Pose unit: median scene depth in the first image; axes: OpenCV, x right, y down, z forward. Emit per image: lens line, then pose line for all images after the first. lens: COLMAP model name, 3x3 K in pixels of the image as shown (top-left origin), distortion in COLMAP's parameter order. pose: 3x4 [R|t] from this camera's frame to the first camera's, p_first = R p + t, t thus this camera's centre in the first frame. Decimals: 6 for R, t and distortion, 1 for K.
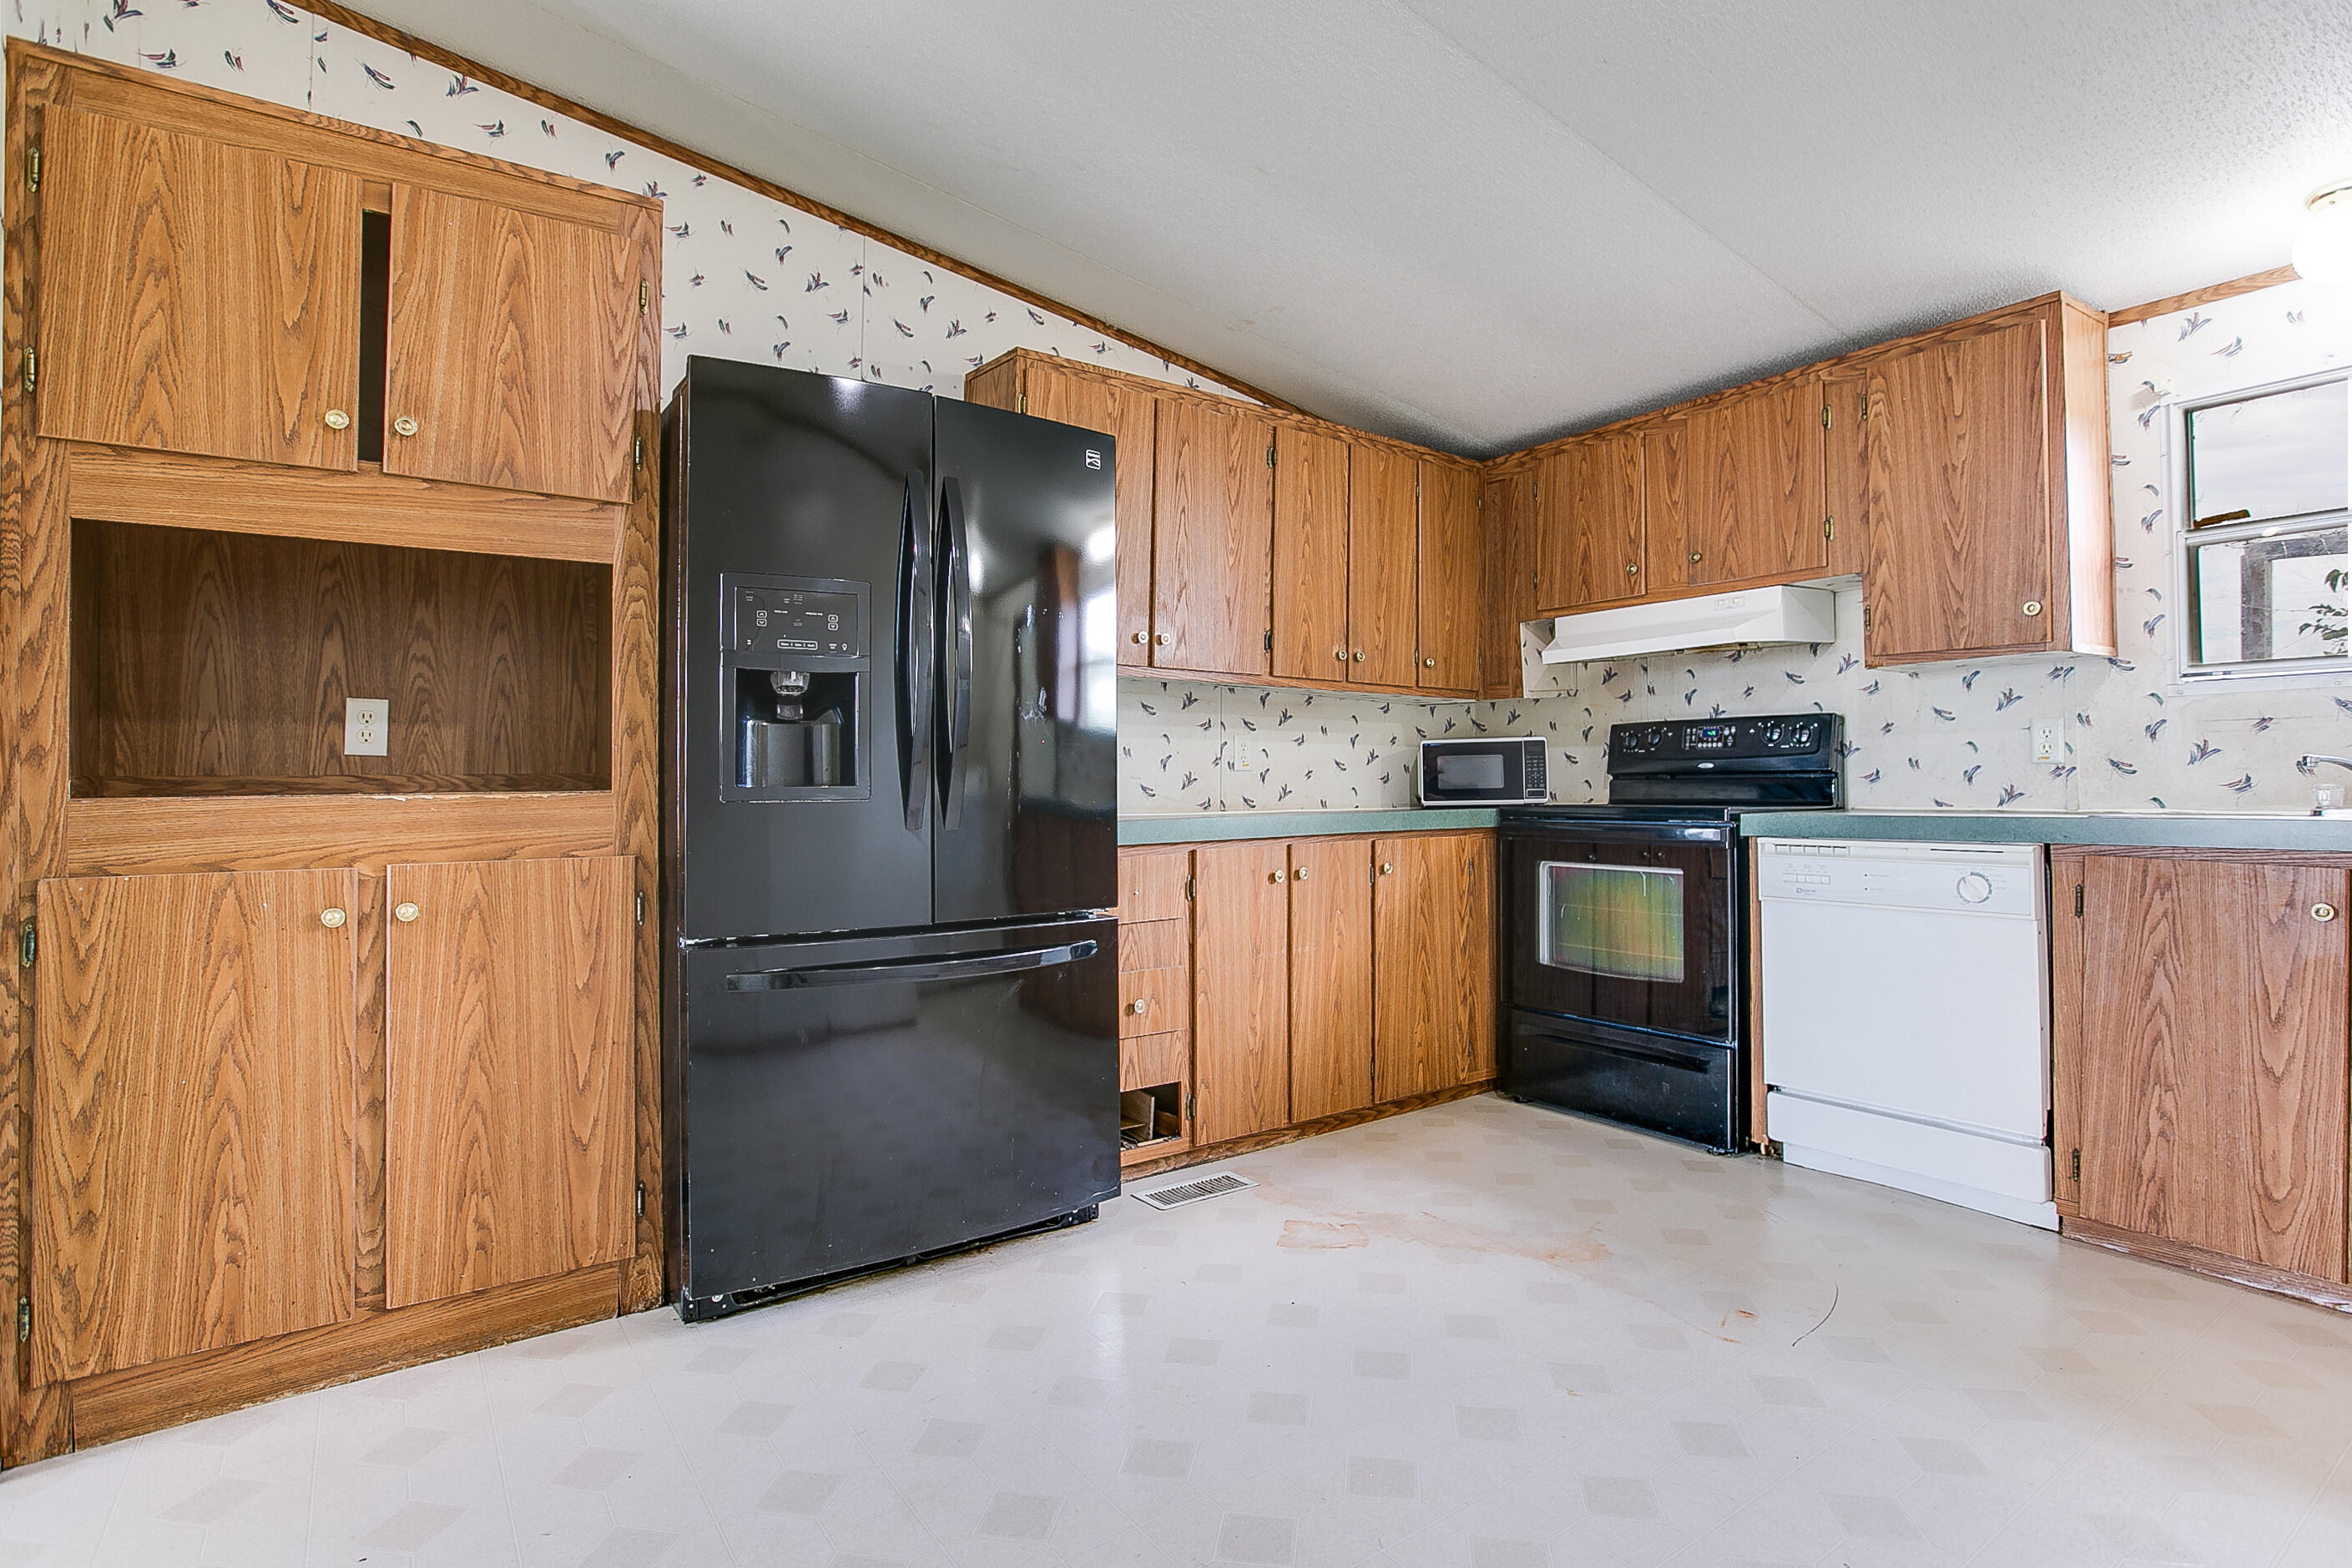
lens RADIAL K [[1119.5, 0, 1200.9], [0, 1119.5, 761.5], [0, 0, 1]] dist [-0.033288, 0.008212]
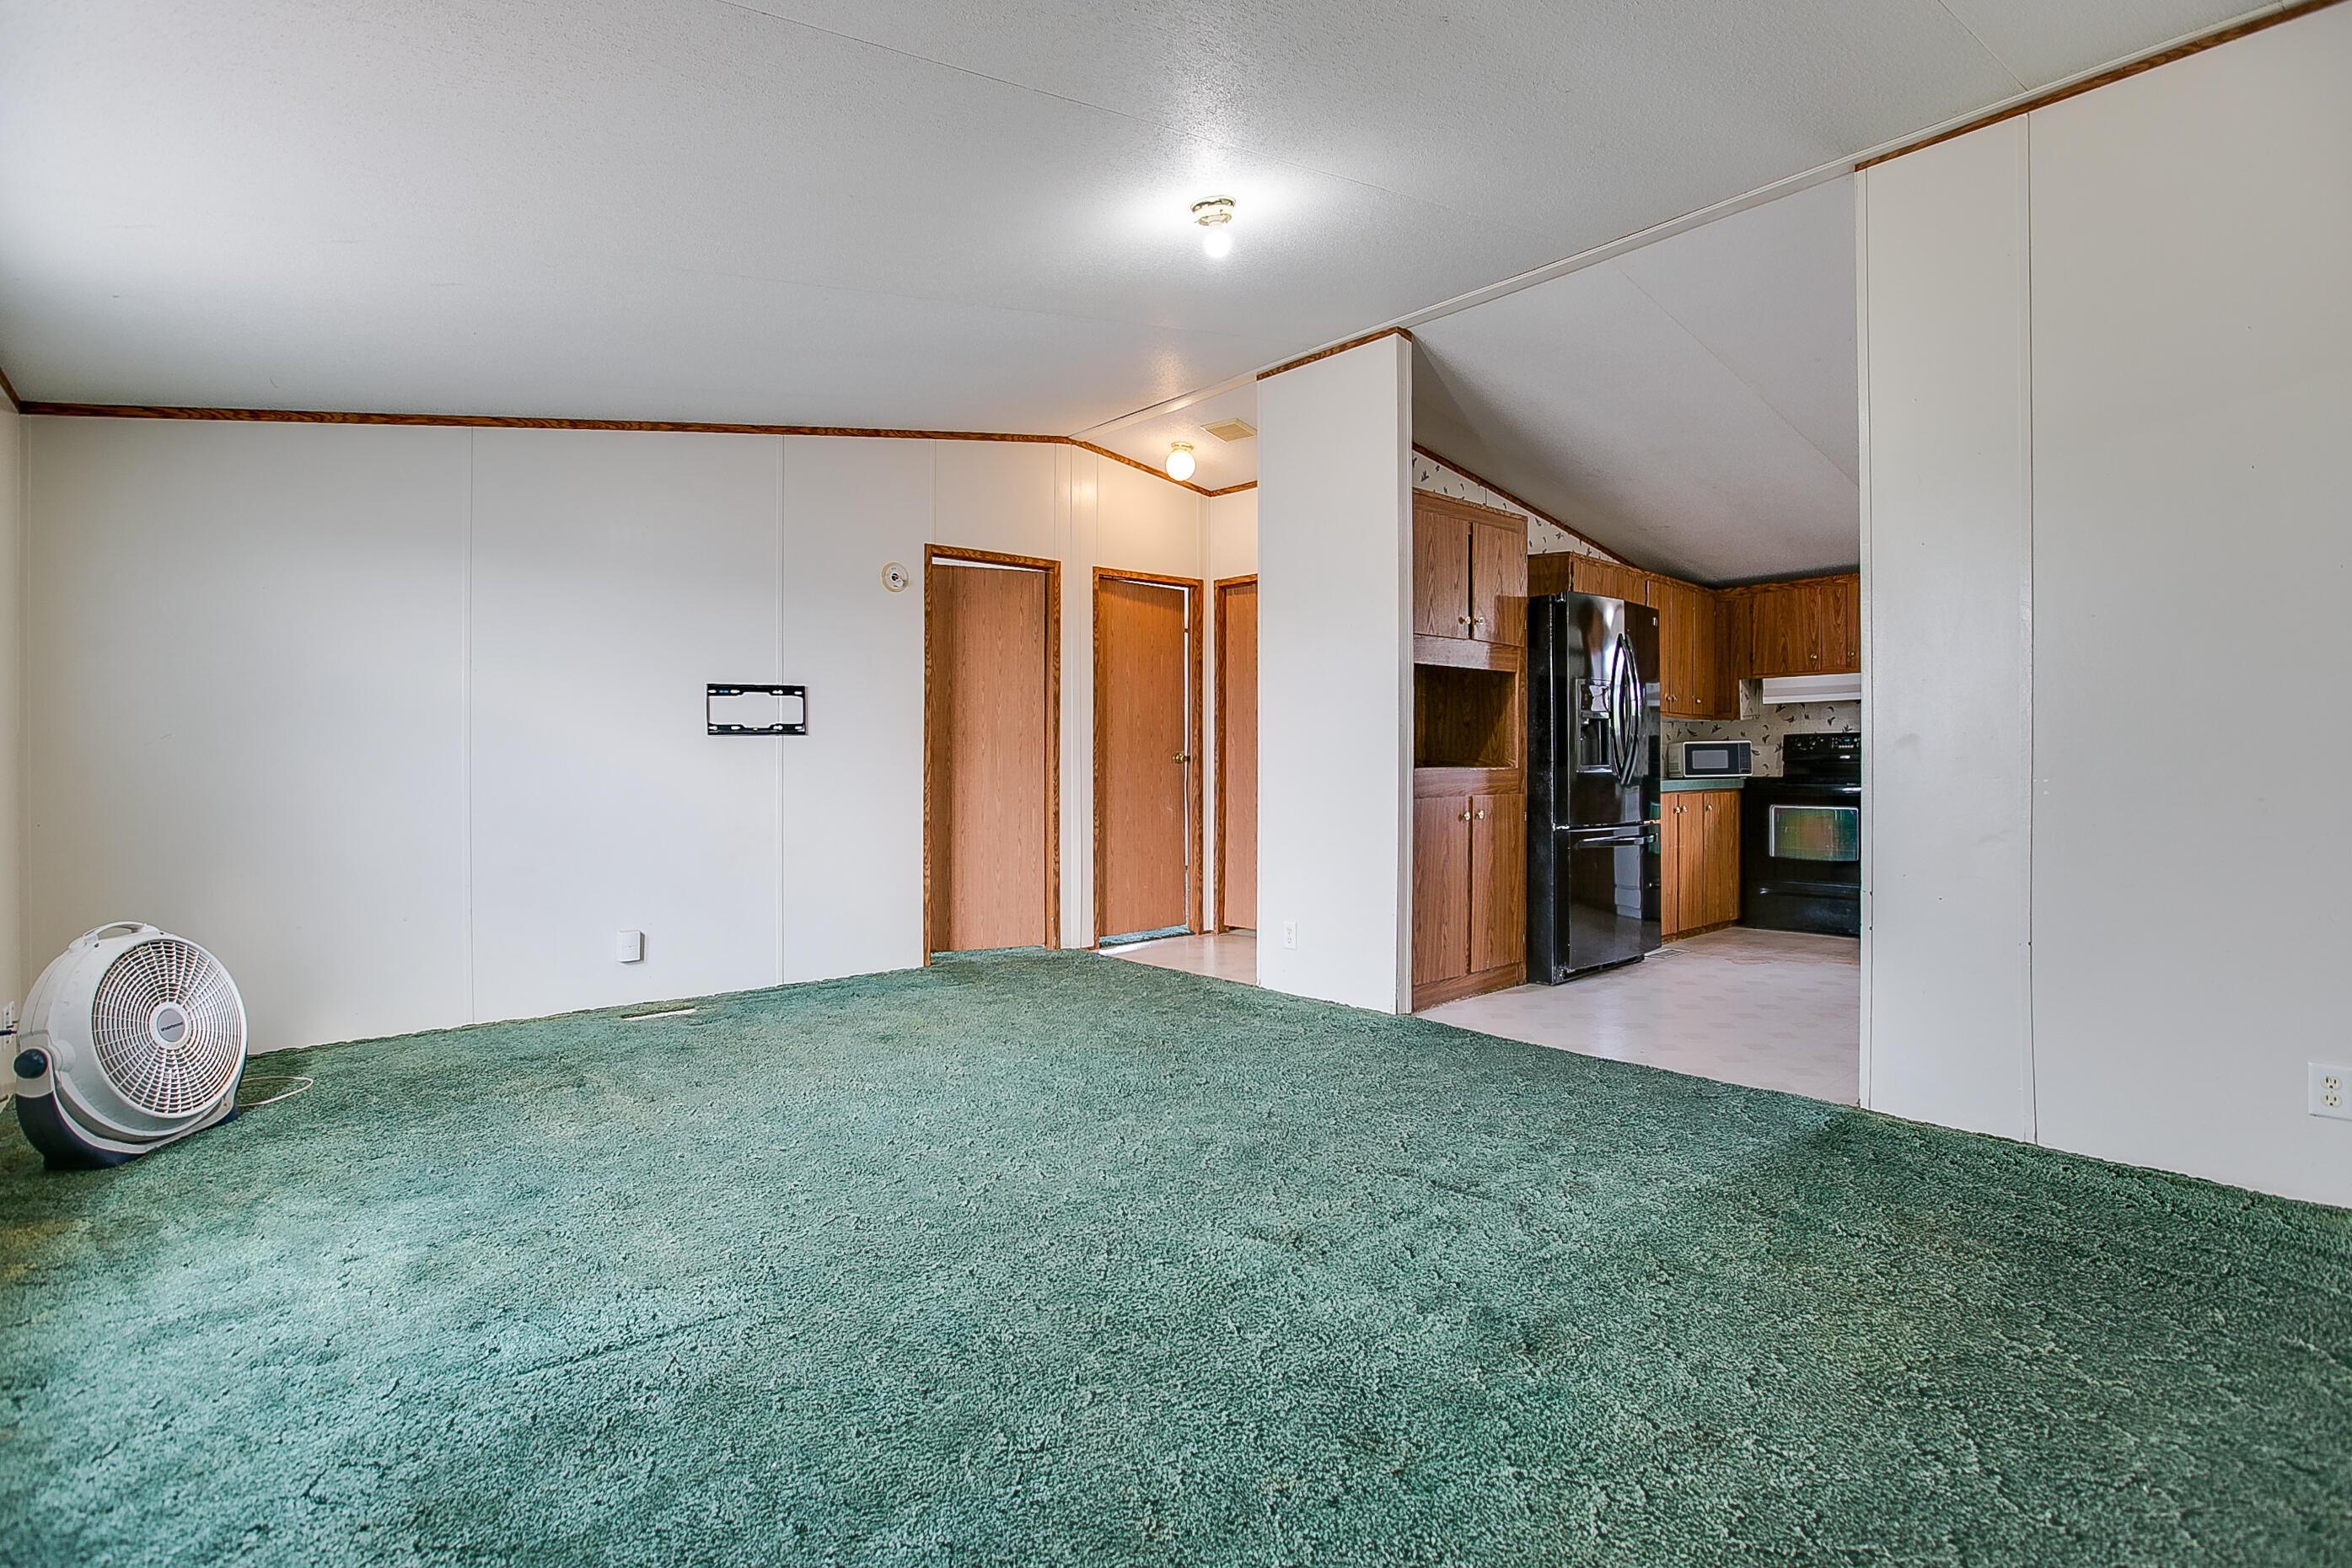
lens RADIAL K [[1119.6, 0, 1231.3], [0, 1119.6, 753.3], [0, 0, 1]] dist [-0.033288, 0.008212]
pose [[0.990702, 0.005573, 0.135937, -0.835626], [-0.006422, 0.999963, 0.005806, -0.007190], [-0.135900, -0.006625, 0.990700, -0.746167]]
